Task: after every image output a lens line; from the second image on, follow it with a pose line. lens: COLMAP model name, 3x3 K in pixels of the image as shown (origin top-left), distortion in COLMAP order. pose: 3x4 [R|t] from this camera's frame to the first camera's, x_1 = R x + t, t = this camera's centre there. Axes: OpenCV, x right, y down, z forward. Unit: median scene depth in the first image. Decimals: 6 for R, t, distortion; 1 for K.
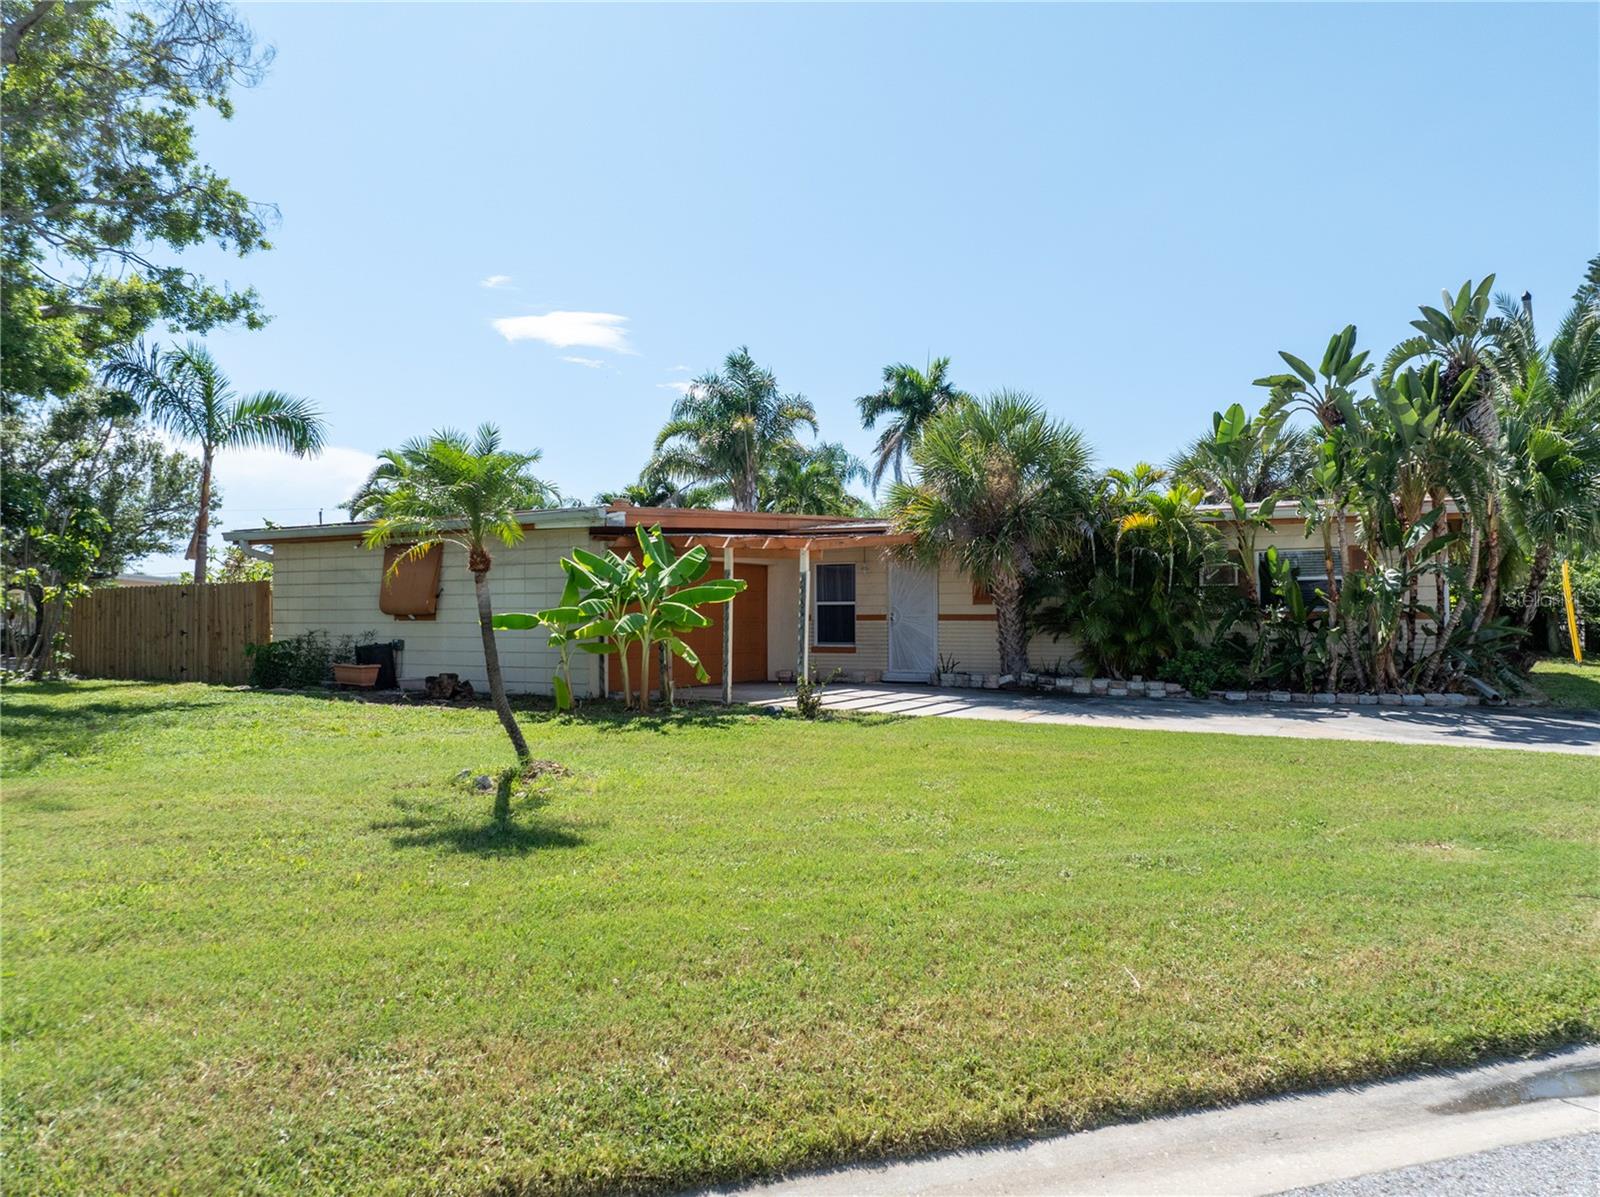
lens RADIAL K [[1128.2, 0, 807.6], [0, 1128.2, 597.6], [0, 0, 1]] dist [-0.047391, 0.014402]
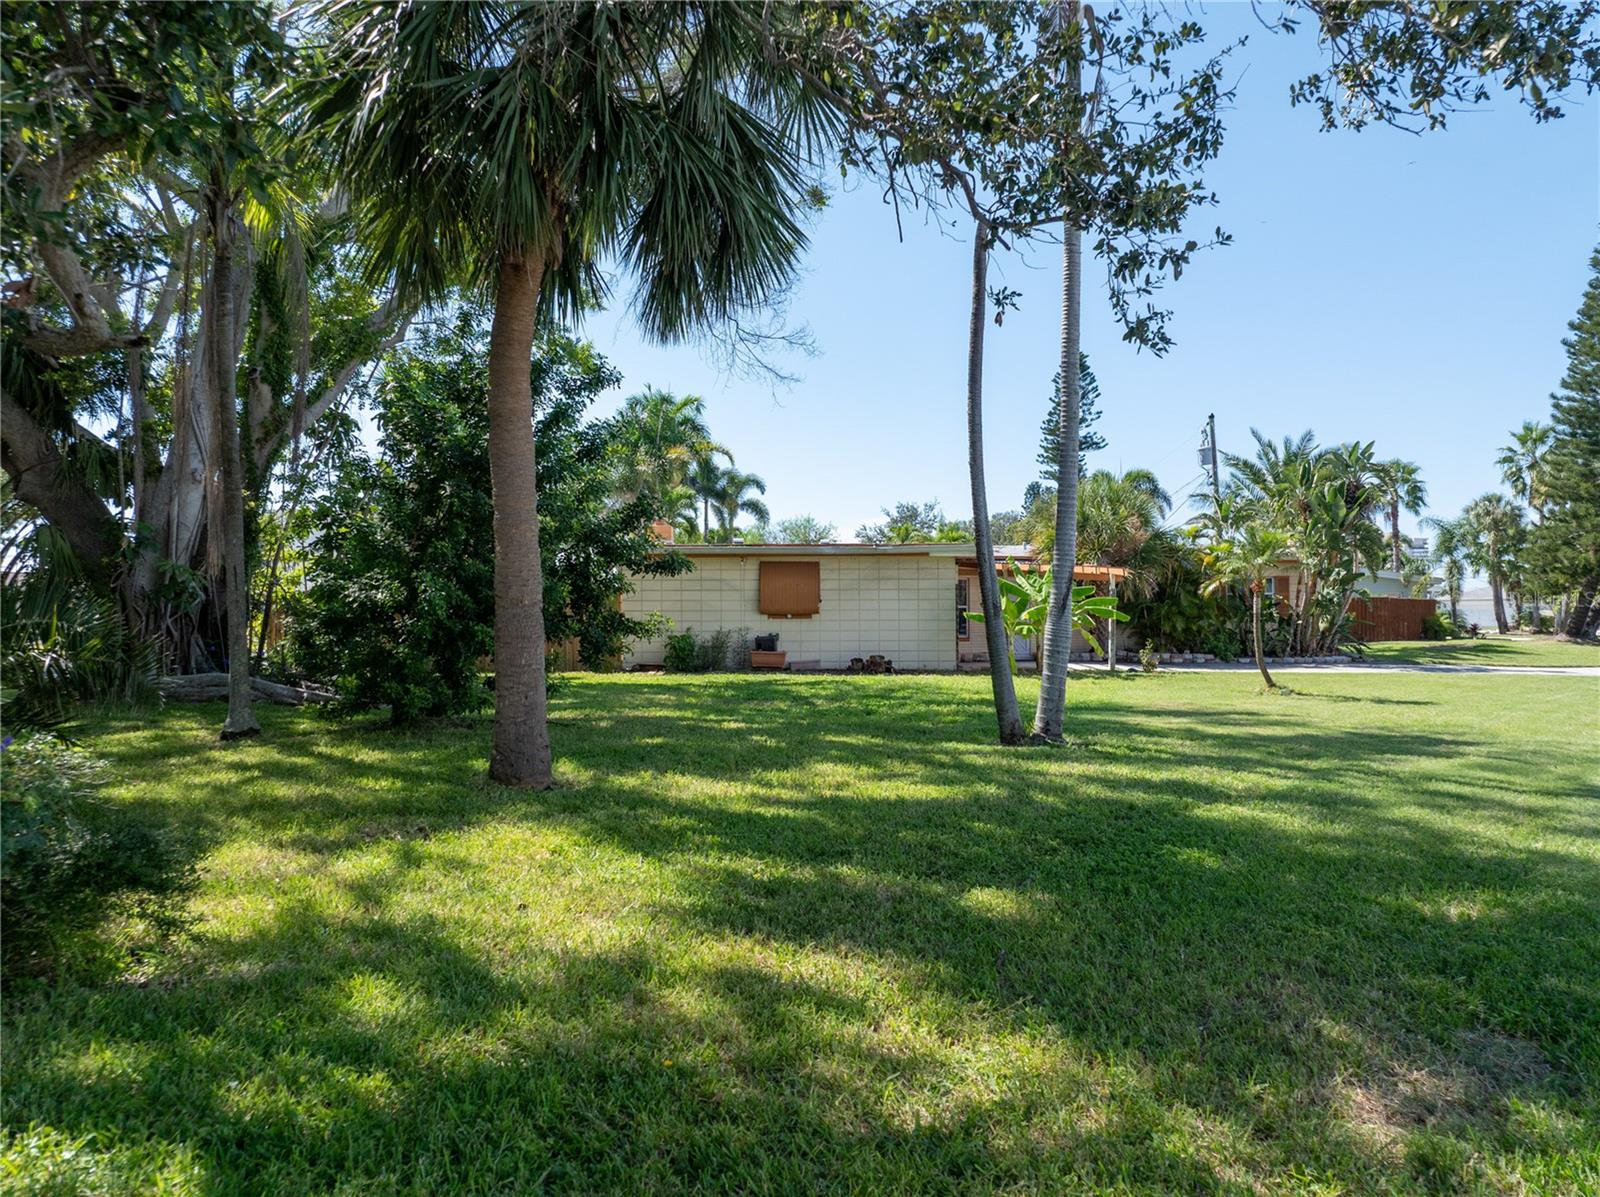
lens RADIAL K [[1128.2, 0, 783.5], [0, 1128.2, 604.4], [0, 0, 1]] dist [-0.047391, 0.014402]
pose [[0.875268, 0.005074, 0.483612, -1.033236], [-0.007461, 0.999968, 0.003011, -0.000830], [-0.483581, -0.006243, 0.875277, -0.185011]]
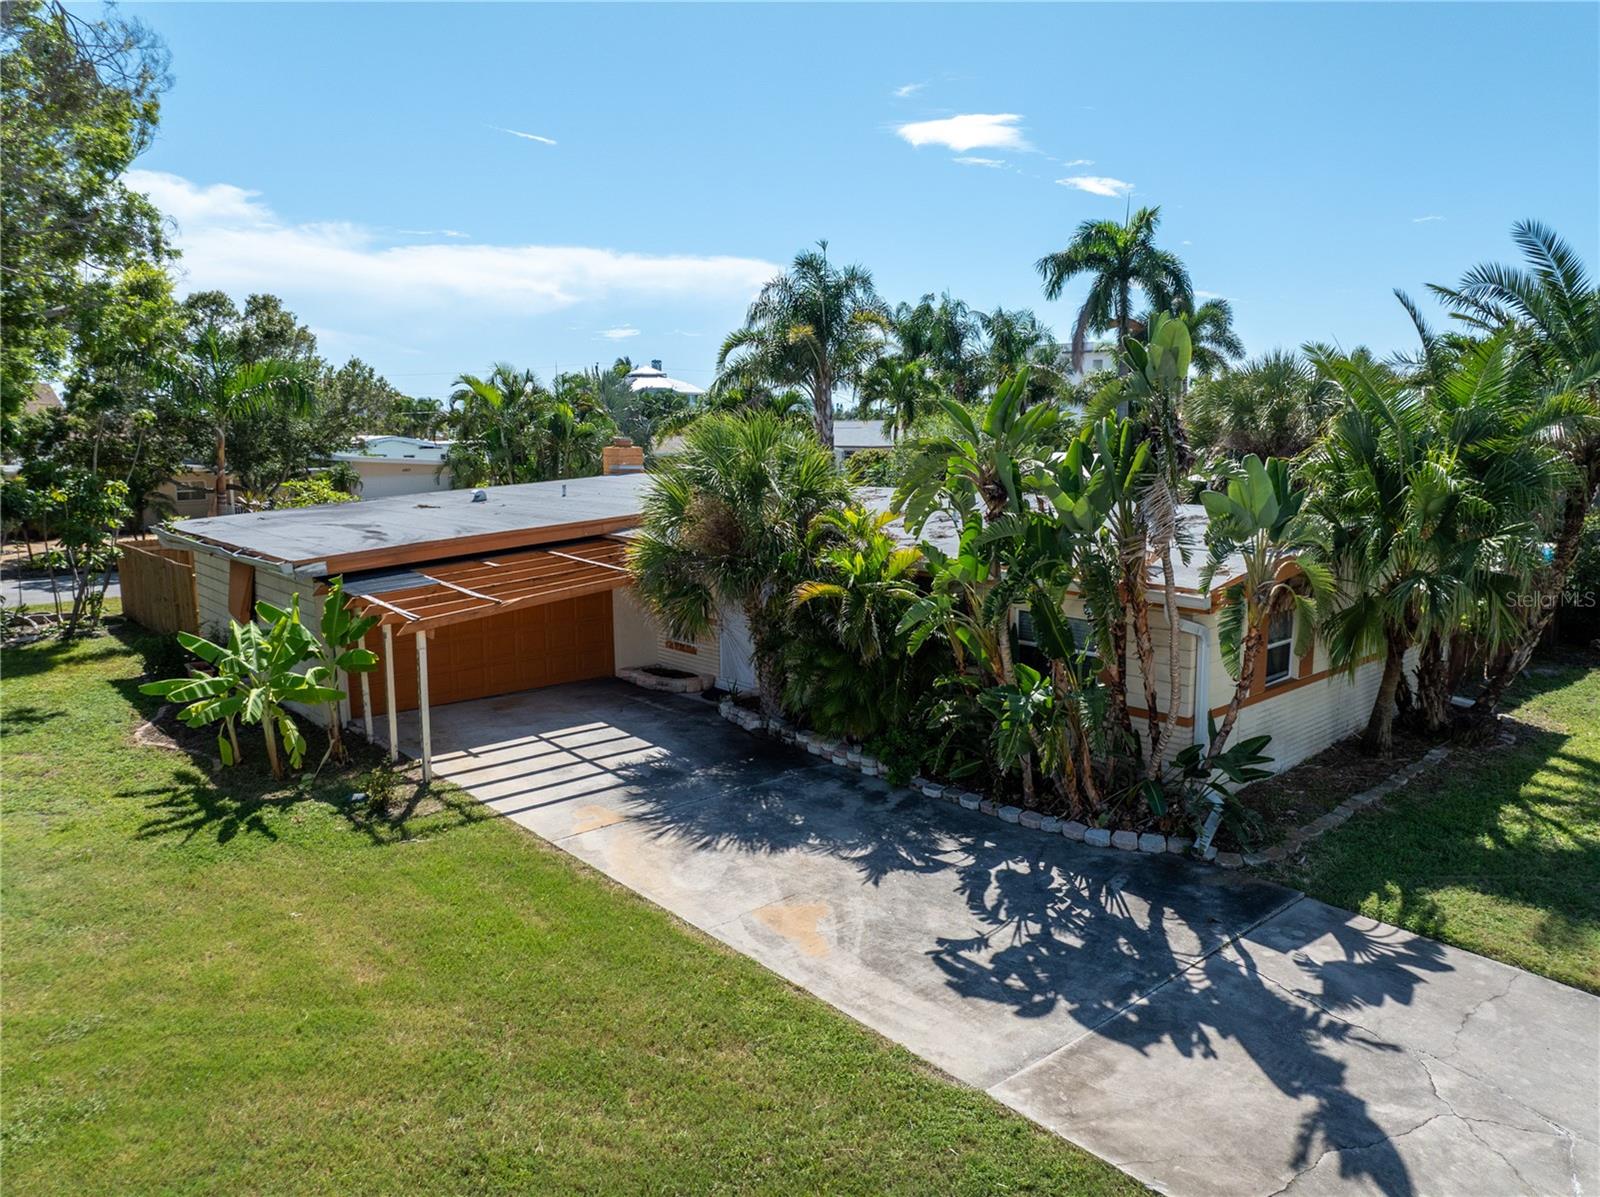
lens RADIAL K [[1128.2, 0, 810.6], [0, 1128.2, 591.5], [0, 0, 1]] dist [-0.047391, 0.014402]
pose [[0.945201, 0.046634, -0.323141, 0.524893], [0.007945, 0.986168, 0.165557, -0.192244], [0.326392, -0.159052, 0.931757, 0.174592]]
